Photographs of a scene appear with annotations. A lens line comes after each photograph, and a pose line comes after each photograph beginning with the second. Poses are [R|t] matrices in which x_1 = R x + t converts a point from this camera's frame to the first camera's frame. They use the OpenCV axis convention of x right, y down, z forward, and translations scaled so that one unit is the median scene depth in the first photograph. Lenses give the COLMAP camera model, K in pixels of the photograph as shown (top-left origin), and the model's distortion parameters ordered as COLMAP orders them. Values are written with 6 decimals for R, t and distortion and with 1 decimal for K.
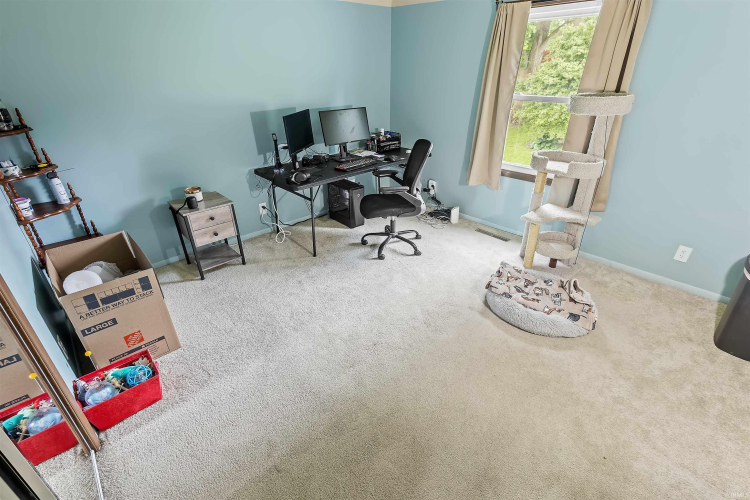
lens RADIAL K [[344.7, 0, 373.0], [0, 344.7, 239.0], [0, 0, 1]] dist [0.020196, -0.005848]
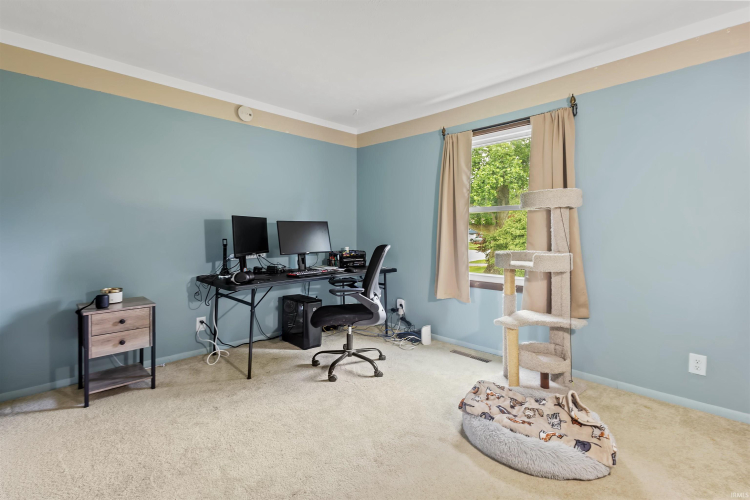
lens RADIAL K [[344.7, 0, 373.0], [0, 344.7, 239.0], [0, 0, 1]] dist [0.020196, -0.005848]
pose [[0.999727, 0.005340, 0.022750, 0.101293], [0.005246, 0.897415, -0.441156, 0.119977], [-0.022772, 0.441155, 0.897142, 0.142021]]
